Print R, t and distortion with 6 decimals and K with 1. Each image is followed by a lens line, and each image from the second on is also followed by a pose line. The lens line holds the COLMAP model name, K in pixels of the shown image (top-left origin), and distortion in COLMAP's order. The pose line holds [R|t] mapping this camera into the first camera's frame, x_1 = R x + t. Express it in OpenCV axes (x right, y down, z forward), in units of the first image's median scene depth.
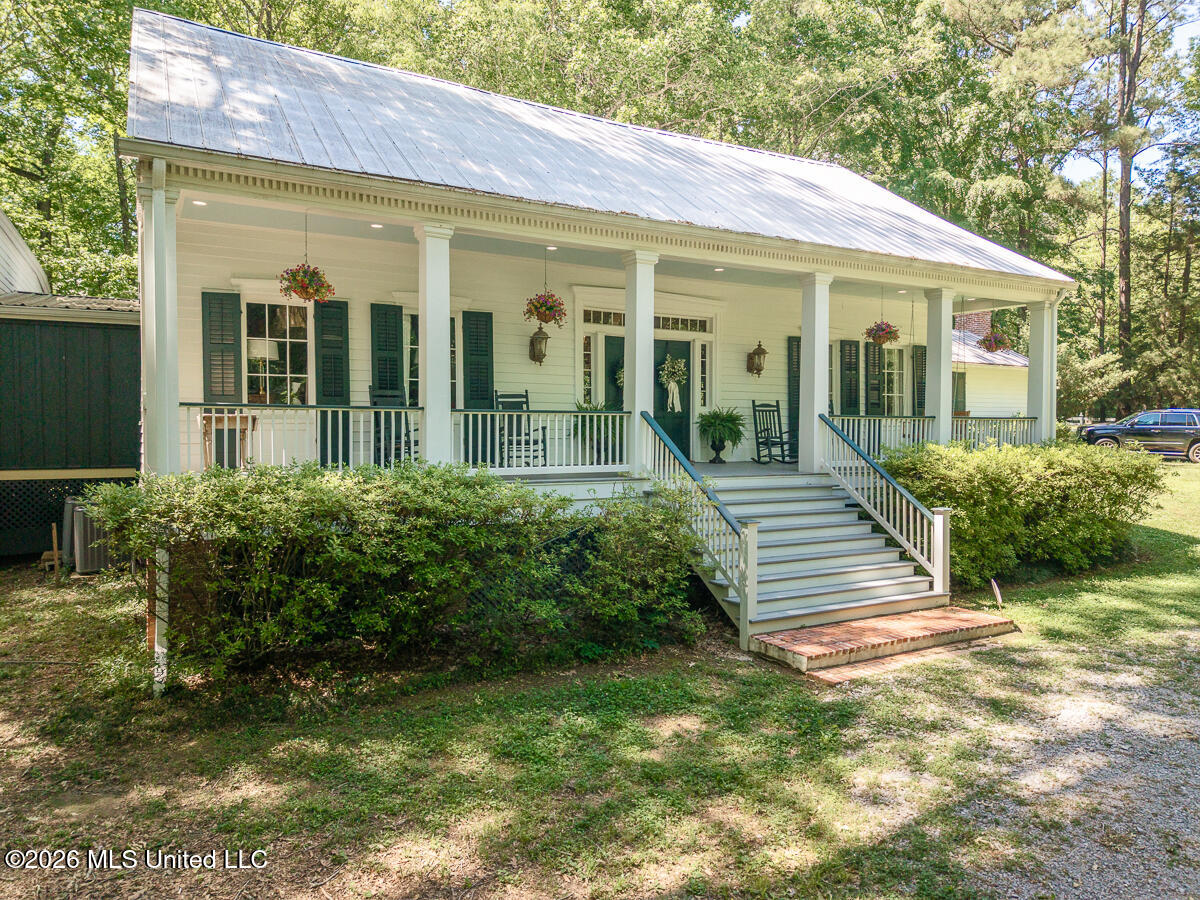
lens RADIAL K [[798.2, 0, 600.6], [0, 798.2, 453.3], [0, 0, 1]] dist [0.016981, -0.007677]
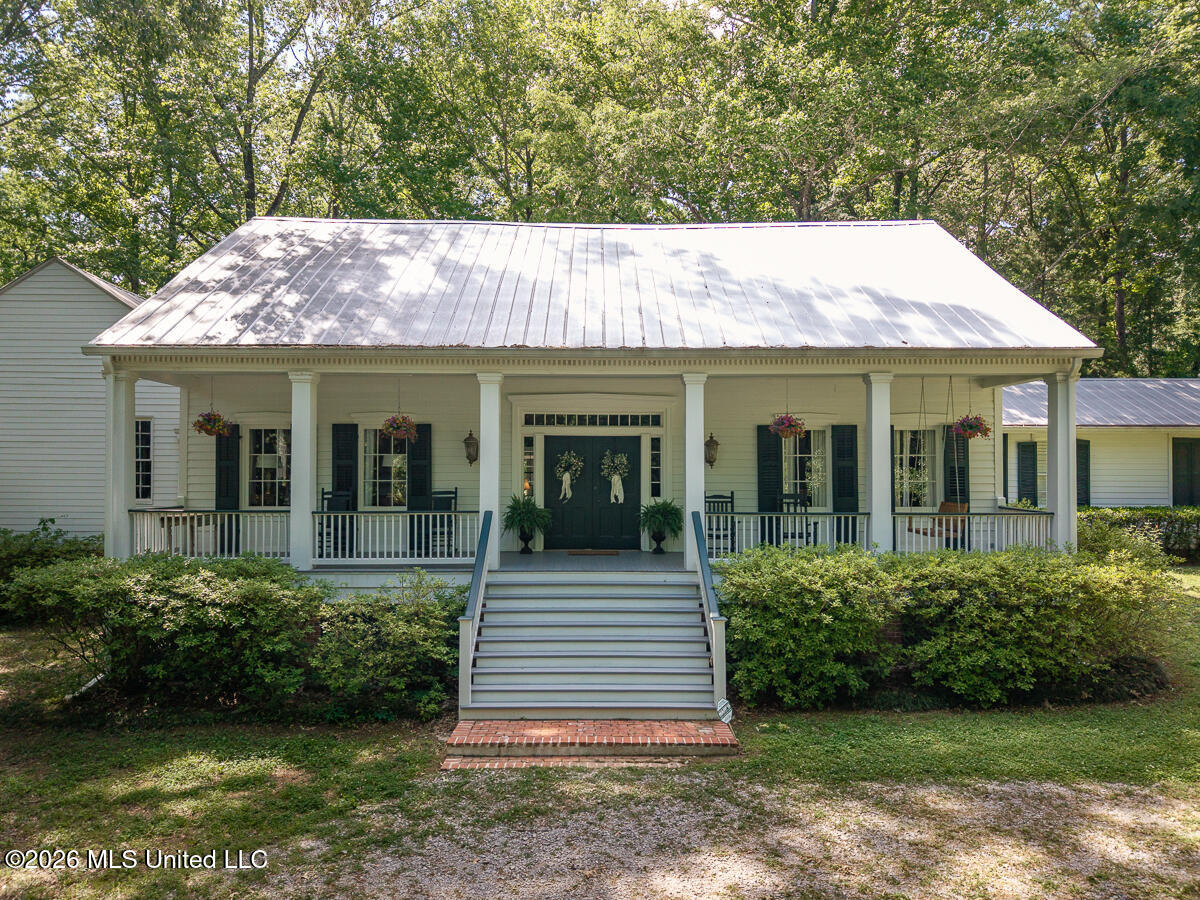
lens RADIAL K [[815.4, 0, 604.1], [0, 815.4, 474.1], [0, 0, 1]] dist [0.003555, -0.000325]
pose [[0.877290, -0.003976, -0.479945, 0.974542], [-0.012267, 0.999453, -0.030703, -0.093920], [0.479804, 0.032823, 0.876761, 0.063749]]
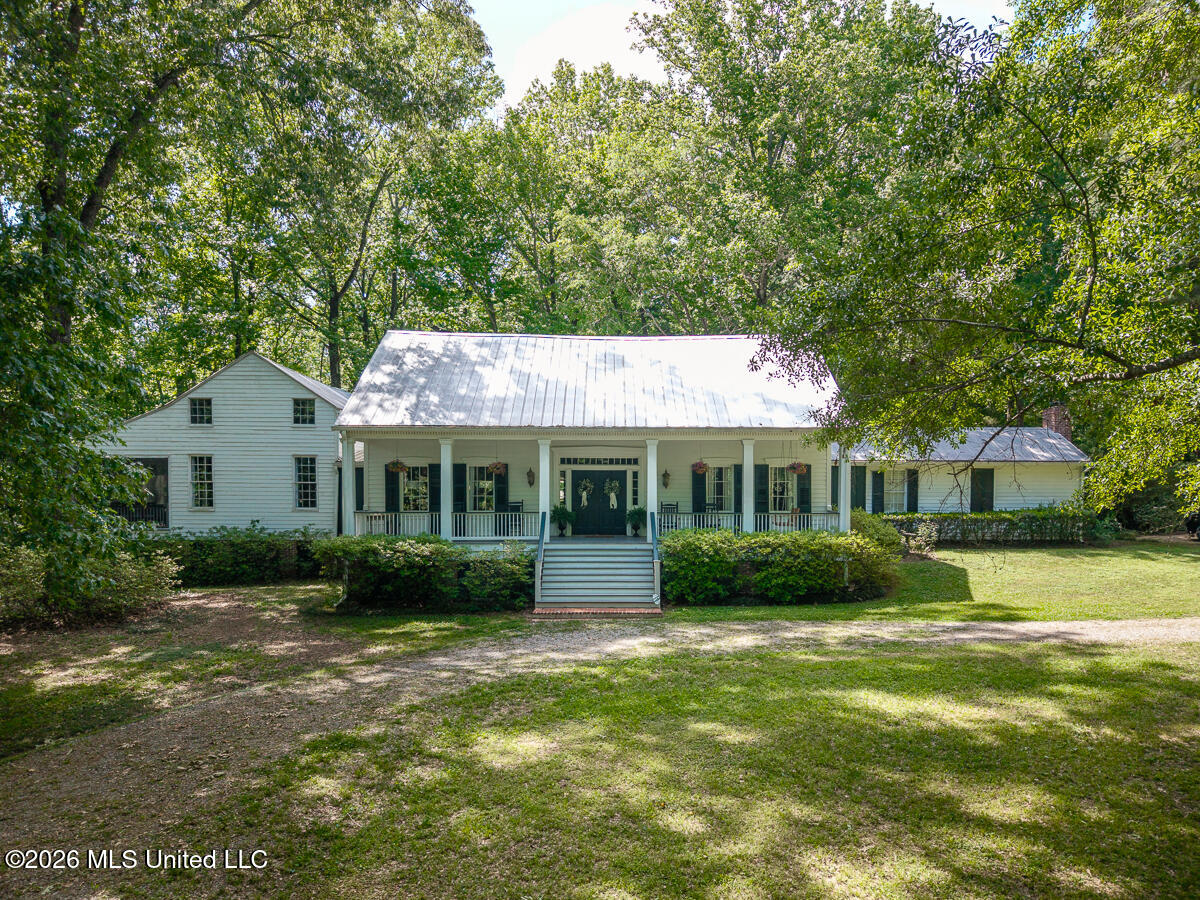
lens RADIAL K [[849.1, 0, 618.4], [0, 849.1, 495.1], [0, 0, 1]] dist [0.030617, -0.001723]
pose [[0.877340, -0.000397, -0.479869, 1.724905], [-0.011265, 0.999707, -0.021422, -0.068029], [0.479736, 0.024200, 0.877079, -1.206676]]
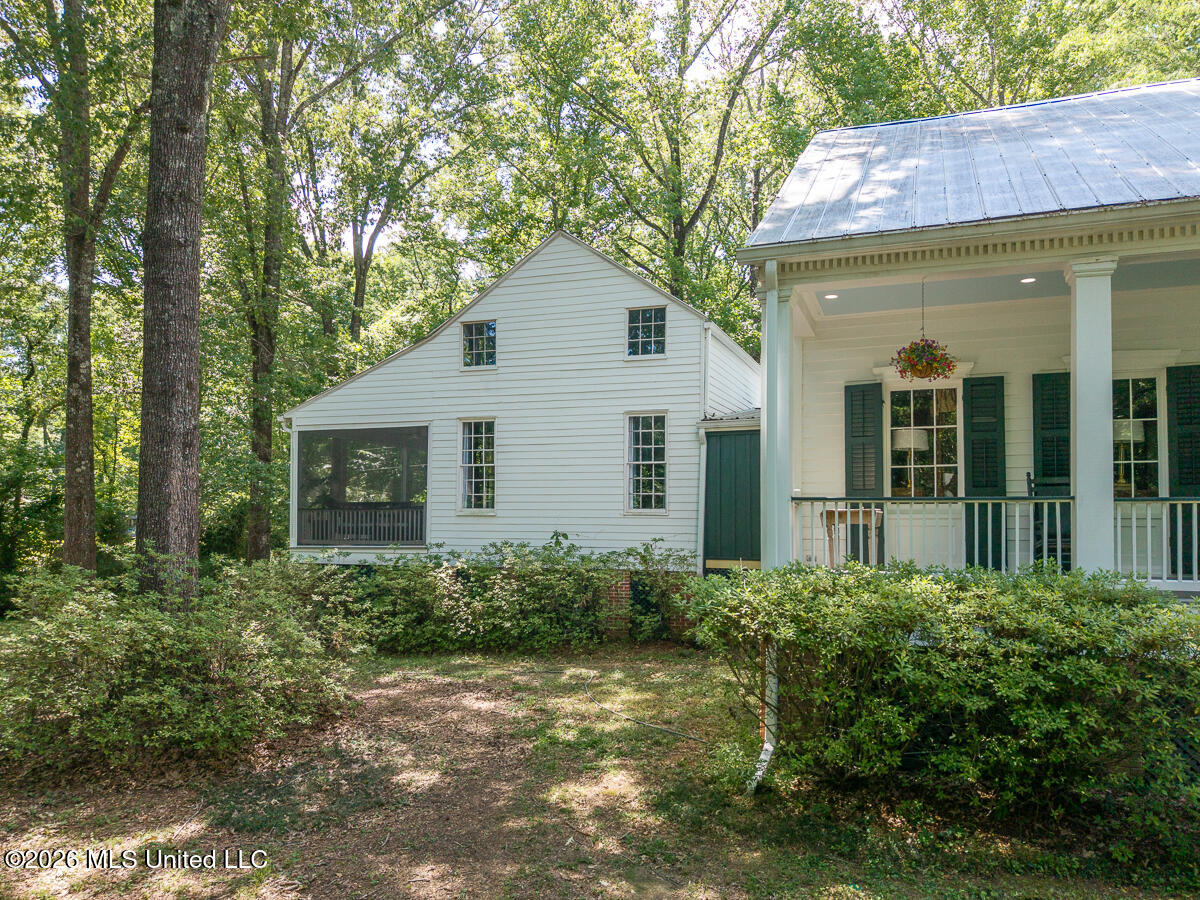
lens RADIAL K [[818.5, 0, 650.4], [0, 818.5, 502.9], [0, 0, 1]] dist [0.023416, -0.006687]
pose [[0.672112, -0.017378, -0.740245, 0.103487], [-0.024209, 0.998674, -0.045425, -0.005904], [0.740054, 0.048451, 0.670800, 0.177428]]
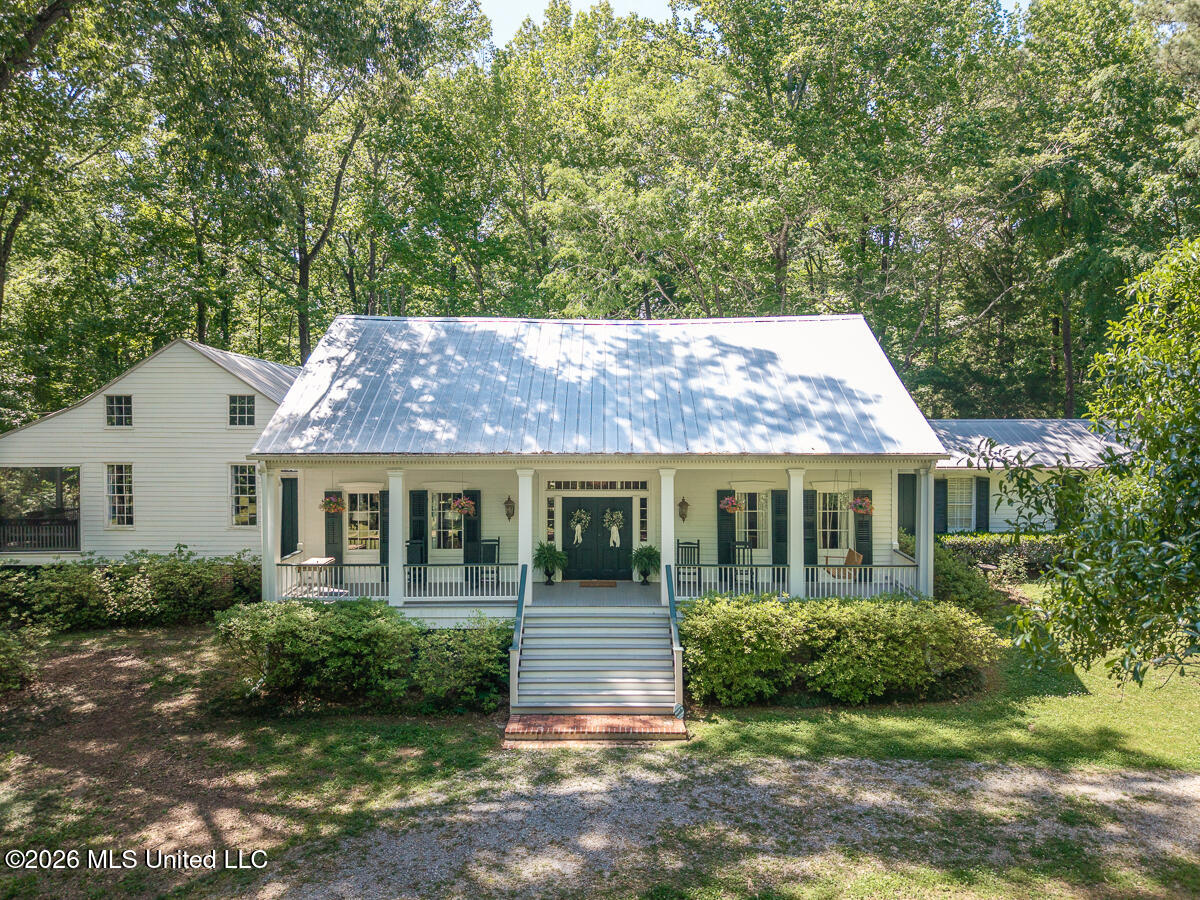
lens RADIAL K [[798.2, 0, 600.6], [0, 798.2, 453.3], [0, 0, 1]] dist [0.016981, -0.007677]
pose [[0.869619, 0.010479, -0.493612, 1.285486], [-0.009873, 0.999944, 0.003835, -0.371958], [0.493624, 0.001538, 0.869674, -0.463582]]
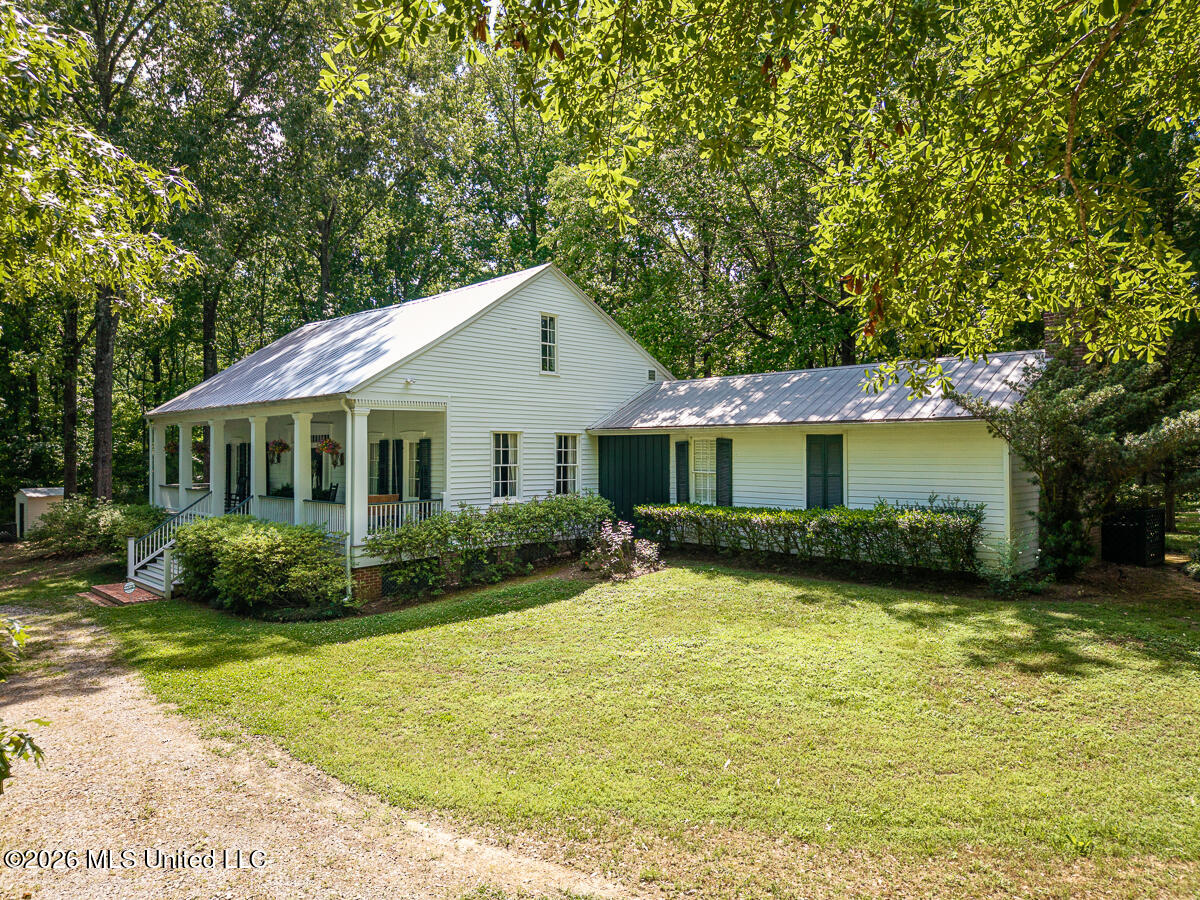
lens RADIAL K [[798.2, 0, 600.6], [0, 798.2, 453.3], [0, 0, 1]] dist [0.016981, -0.007677]
pose [[0.265859, -0.005772, -0.963995, 3.222624], [-0.027320, 0.999535, -0.013520, -0.200487], [0.963625, 0.029931, 0.265578, 1.852564]]
